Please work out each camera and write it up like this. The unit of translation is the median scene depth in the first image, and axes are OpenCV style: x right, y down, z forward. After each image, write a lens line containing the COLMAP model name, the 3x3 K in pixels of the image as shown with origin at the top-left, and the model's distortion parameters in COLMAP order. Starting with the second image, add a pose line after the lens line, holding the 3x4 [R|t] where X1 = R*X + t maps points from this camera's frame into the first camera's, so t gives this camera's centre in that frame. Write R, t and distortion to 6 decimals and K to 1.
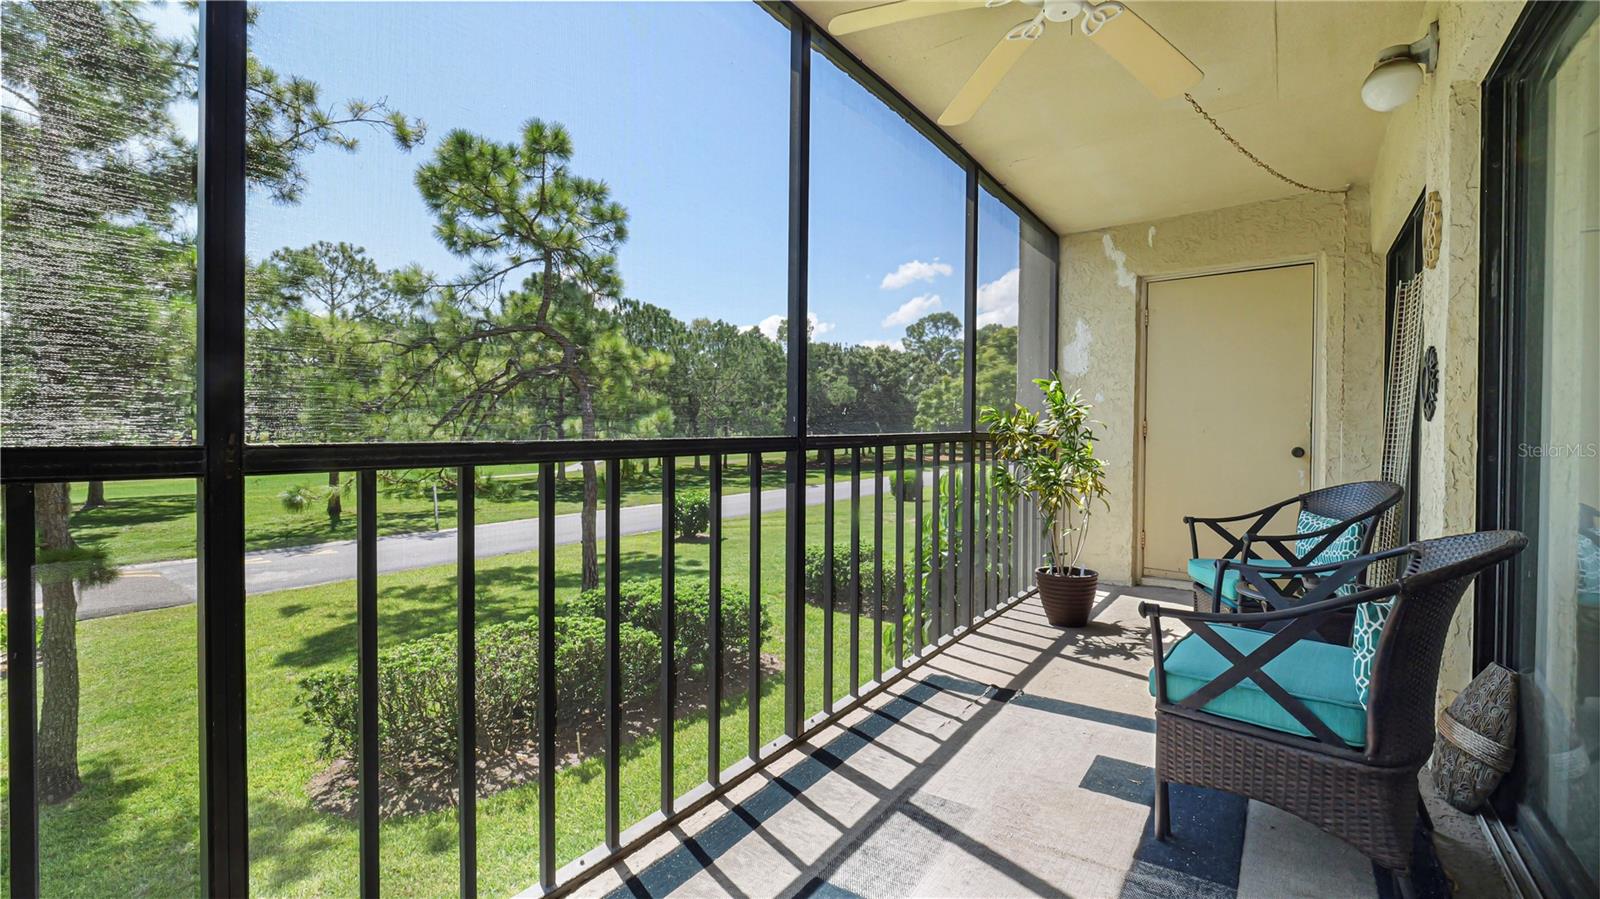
lens RADIAL K [[669.4, 0, 800.0], [0, 669.4, 449.5], [0, 0, 1]] dist [0.000792, -0.000277]
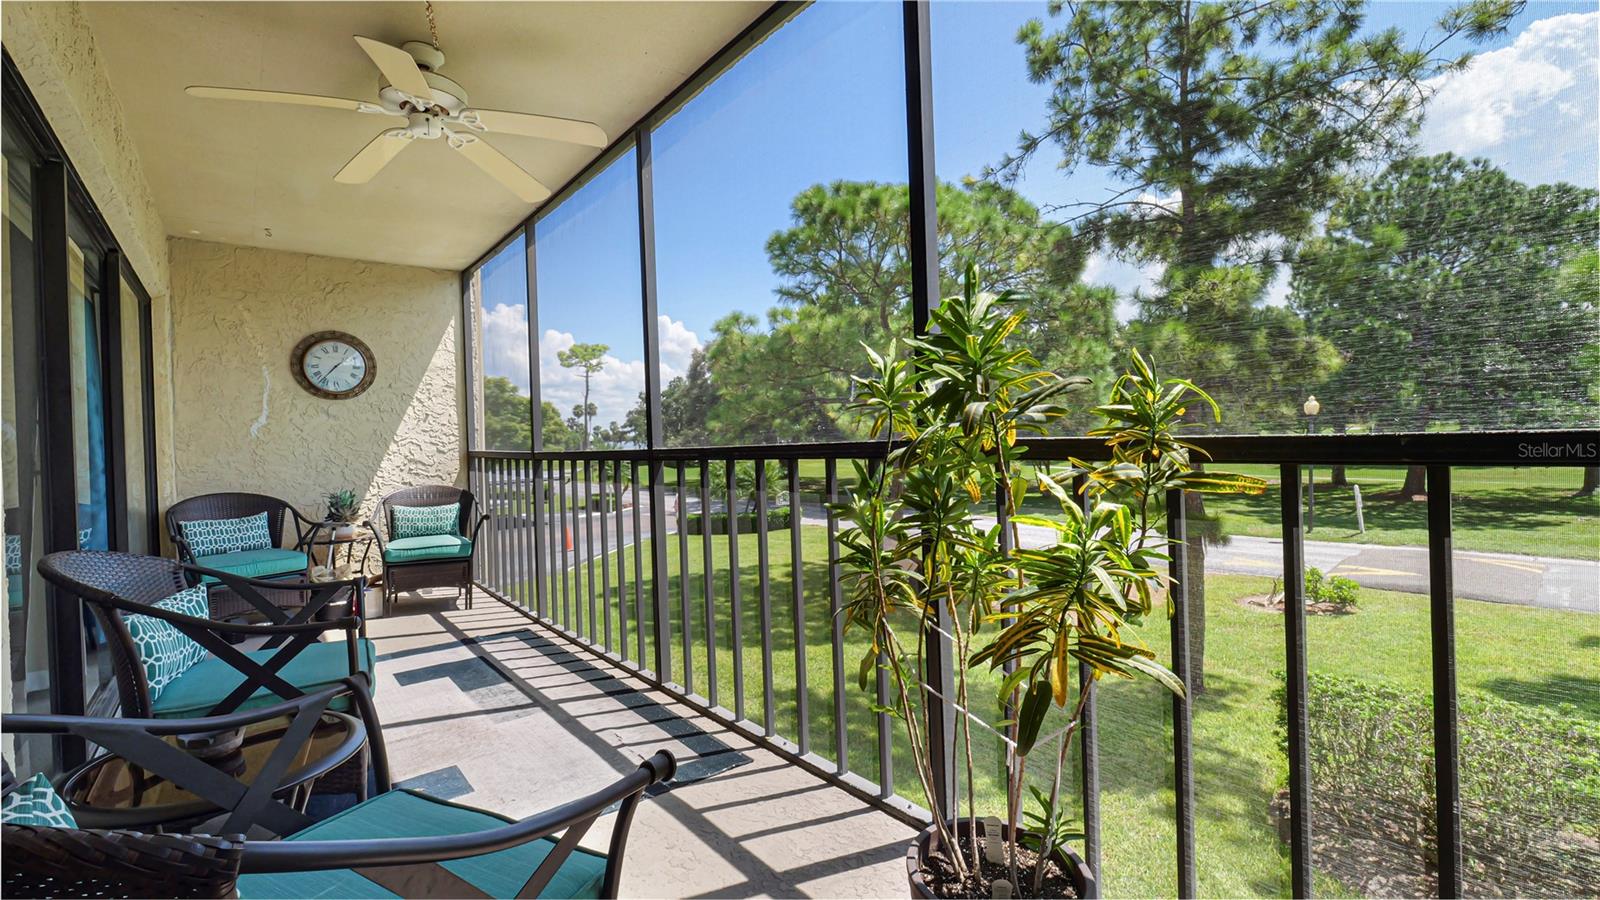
lens RADIAL K [[702.4, 0, 800.0], [0, 702.4, 450.0], [0, 0, 1]] dist [-0.001614, -0.000241]
pose [[-0.265926, 0.021863, -0.963746, 1.161432], [0.009860, 0.999752, 0.019959, -0.038941], [0.963943, -0.004195, -0.266075, 1.557362]]
